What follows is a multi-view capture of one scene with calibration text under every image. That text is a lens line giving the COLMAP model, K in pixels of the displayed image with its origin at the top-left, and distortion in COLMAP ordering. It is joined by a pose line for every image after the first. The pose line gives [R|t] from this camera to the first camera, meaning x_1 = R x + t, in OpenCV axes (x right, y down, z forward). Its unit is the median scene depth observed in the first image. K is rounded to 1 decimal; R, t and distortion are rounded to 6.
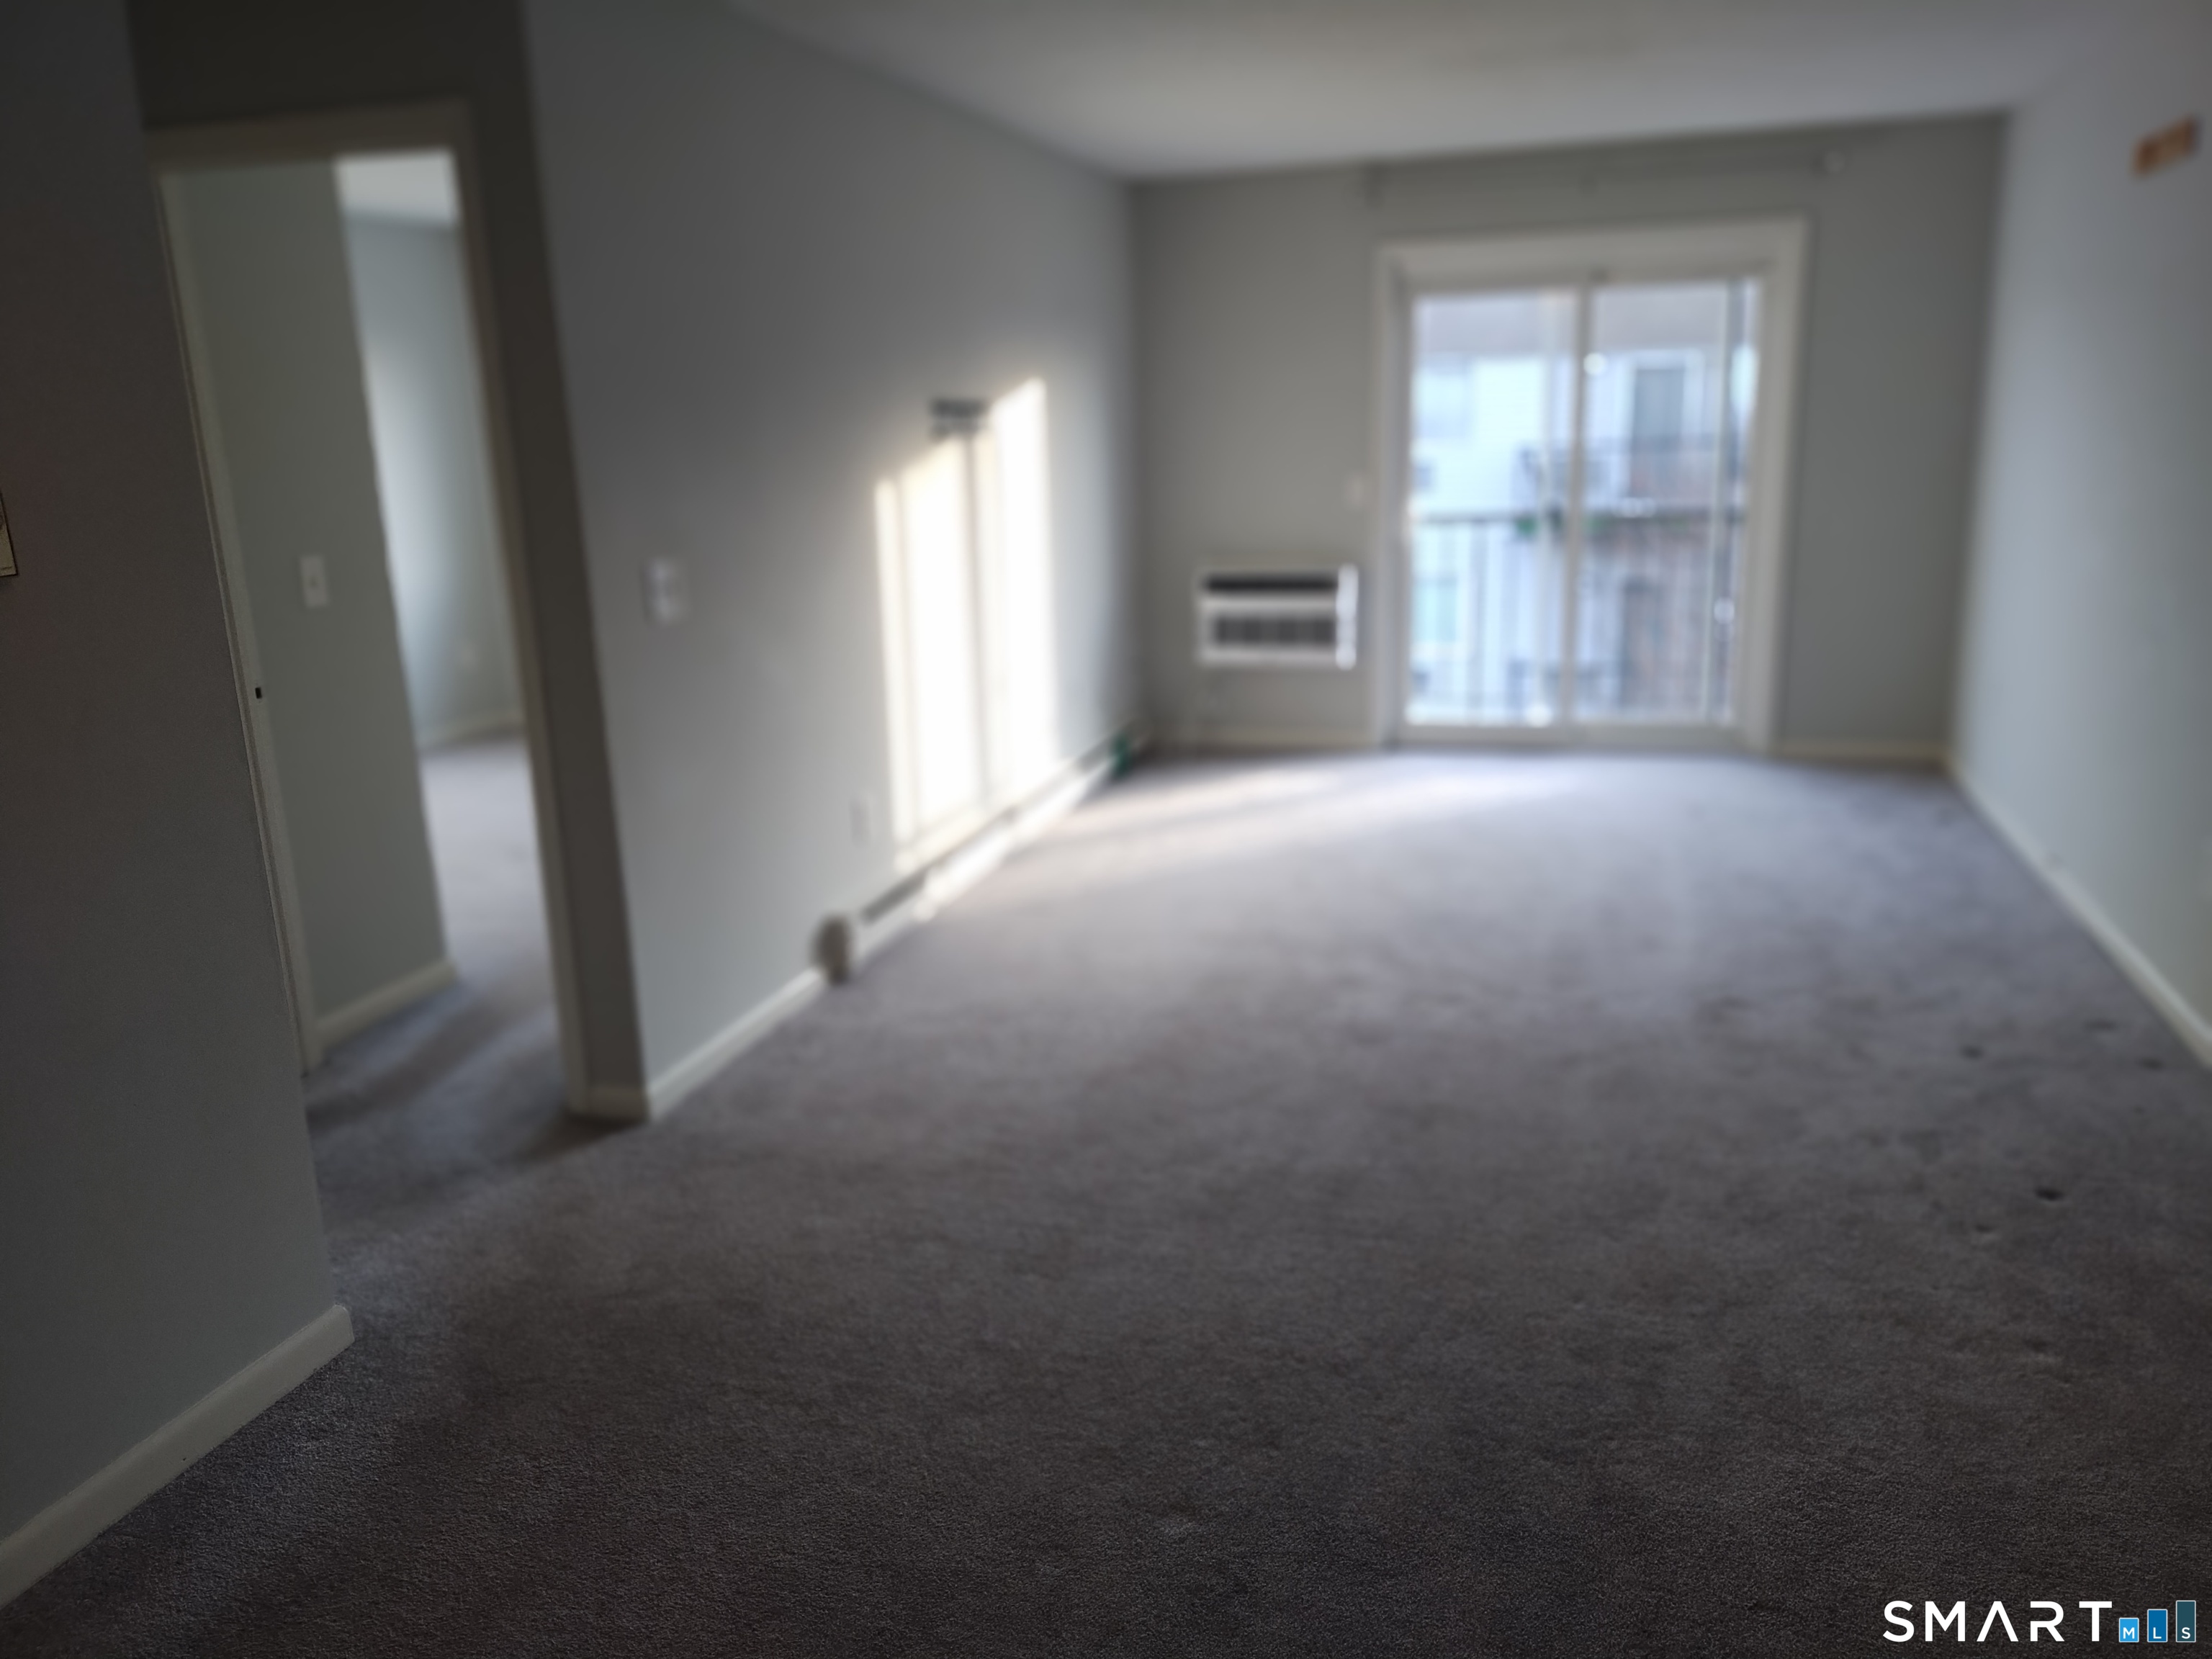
lens RADIAL K [[1638.9, 0, 1136.1], [0, 1638.9, 820.5], [0, 0, 1]] dist [0.047452, -0.066028]
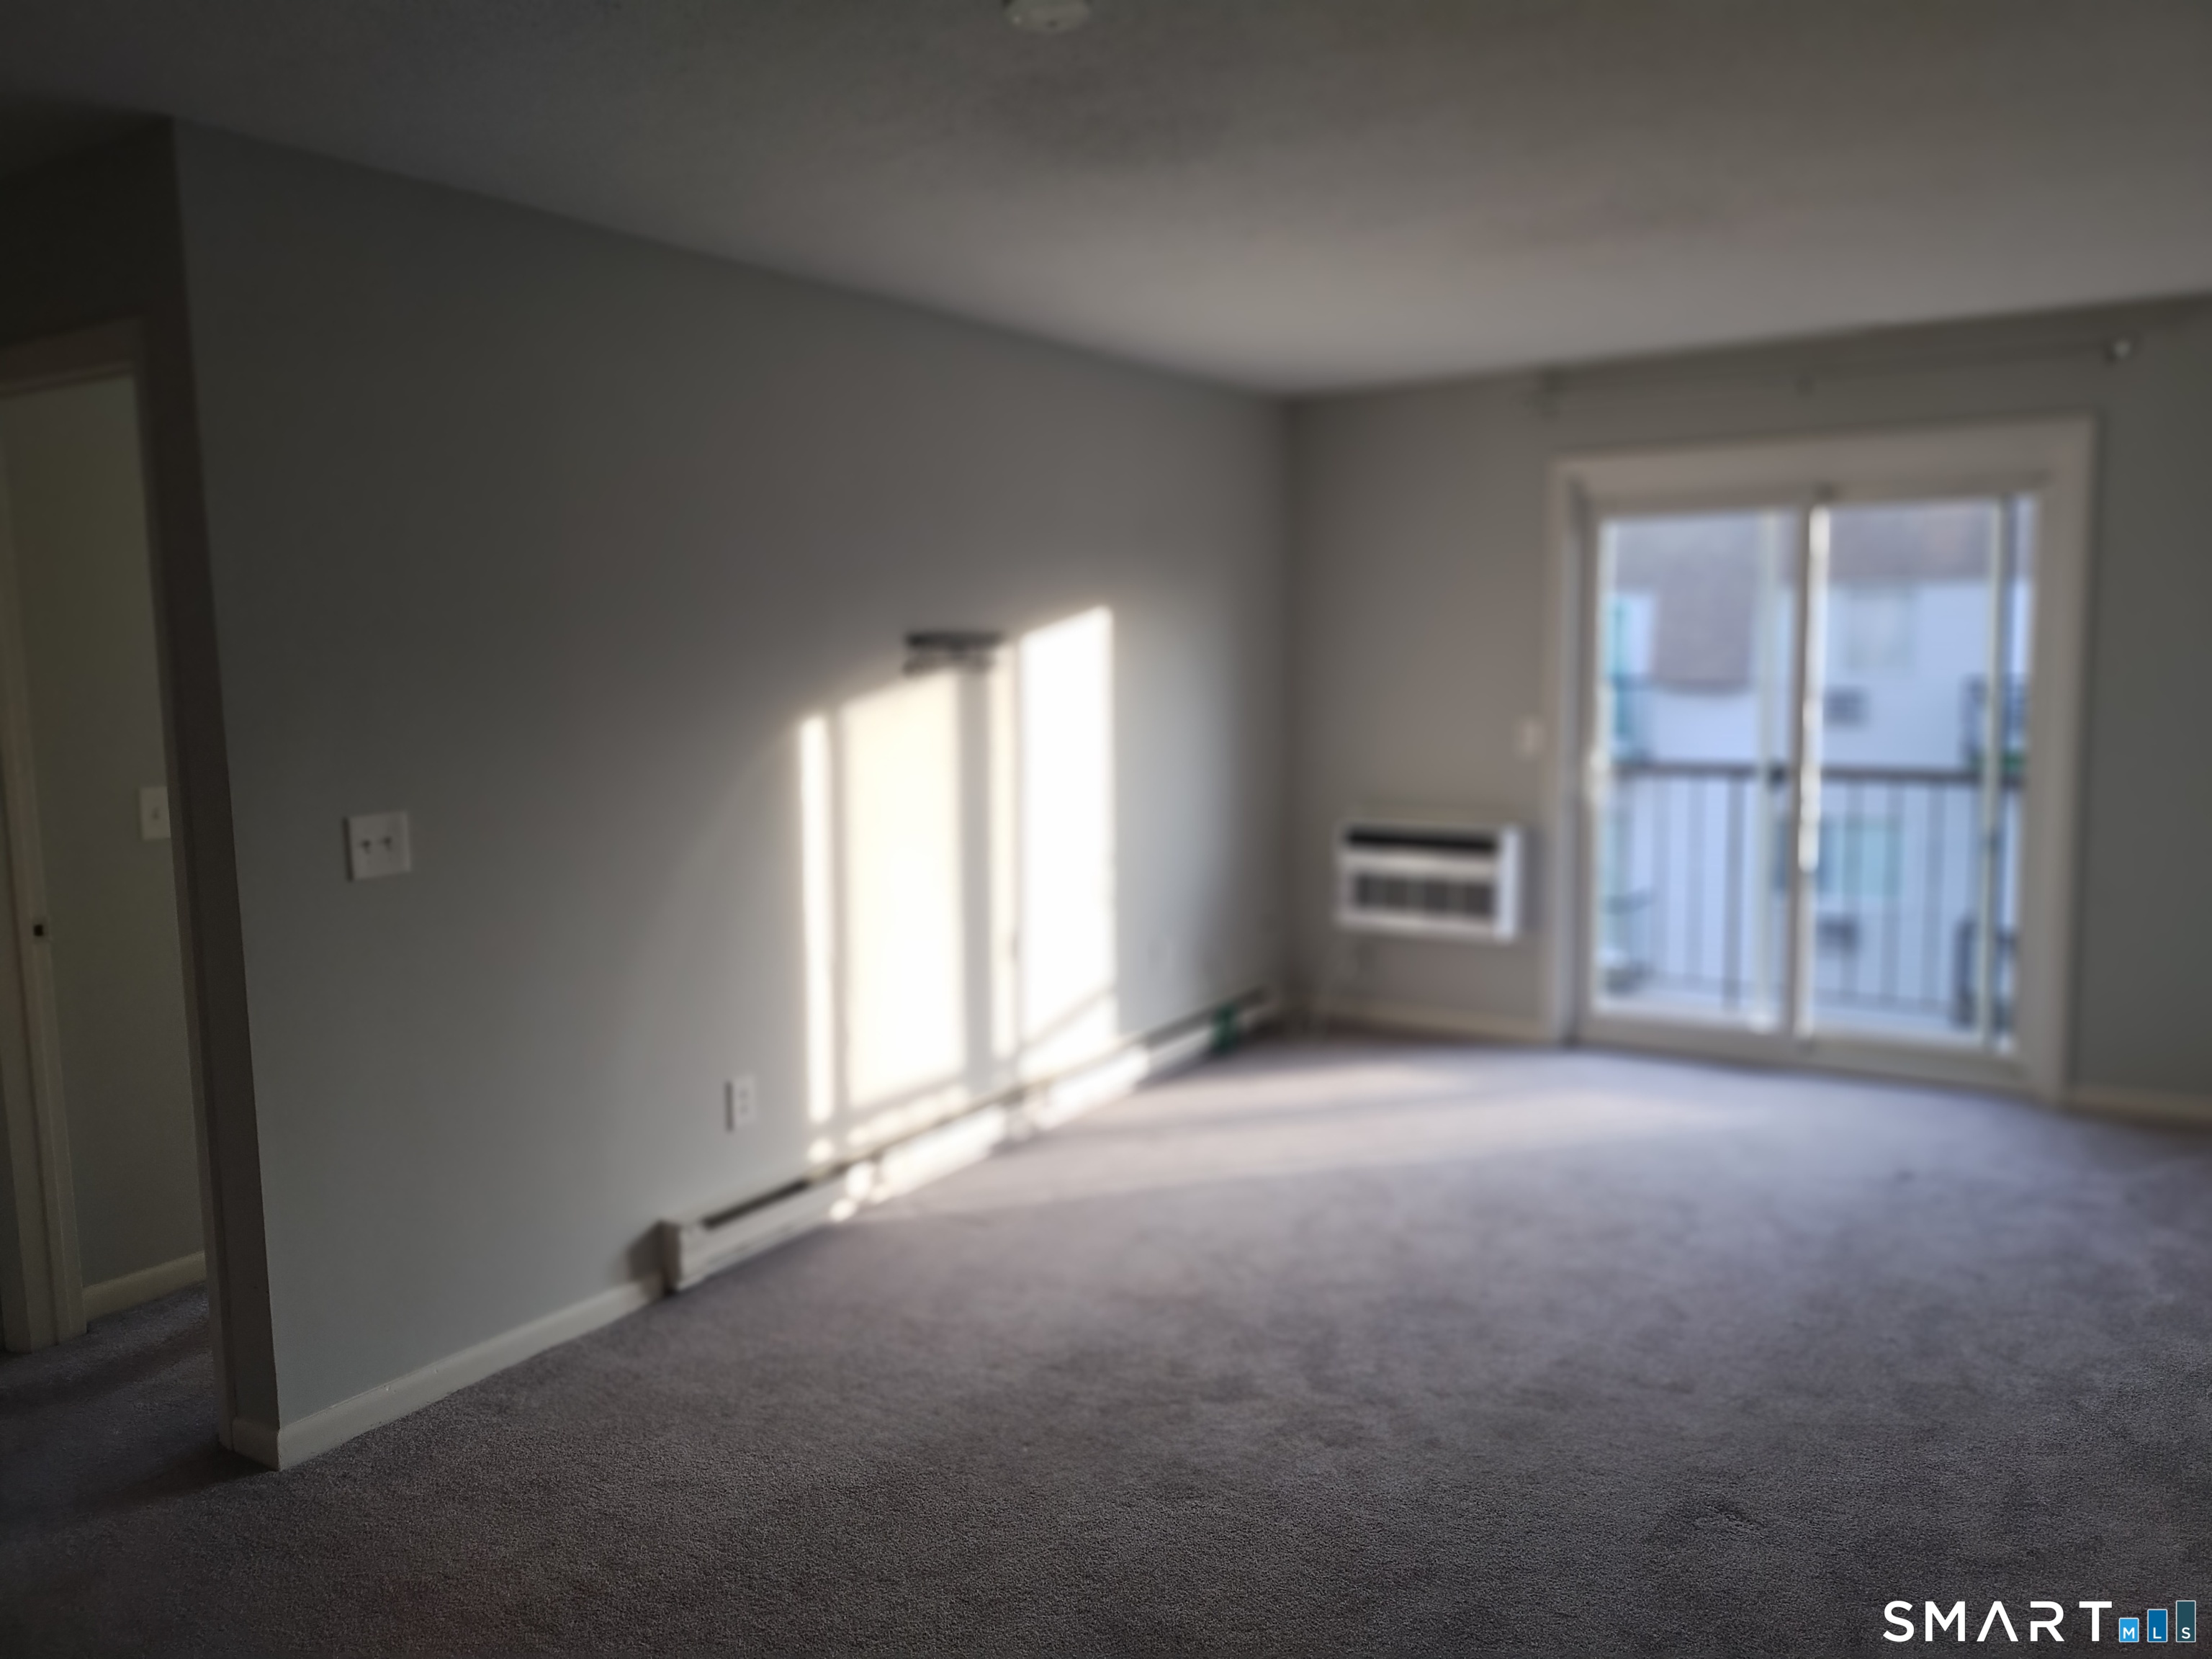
lens RADIAL K [[1638.9, 0, 1136.1], [0, 1638.9, 820.5], [0, 0, 1]] dist [0.047452, -0.066028]
pose [[0.958977, 0.047532, -0.279469, 0.193955], [-0.082049, 0.990186, -0.113136, -0.049114], [0.271349, 0.131425, 0.953466, 0.152060]]
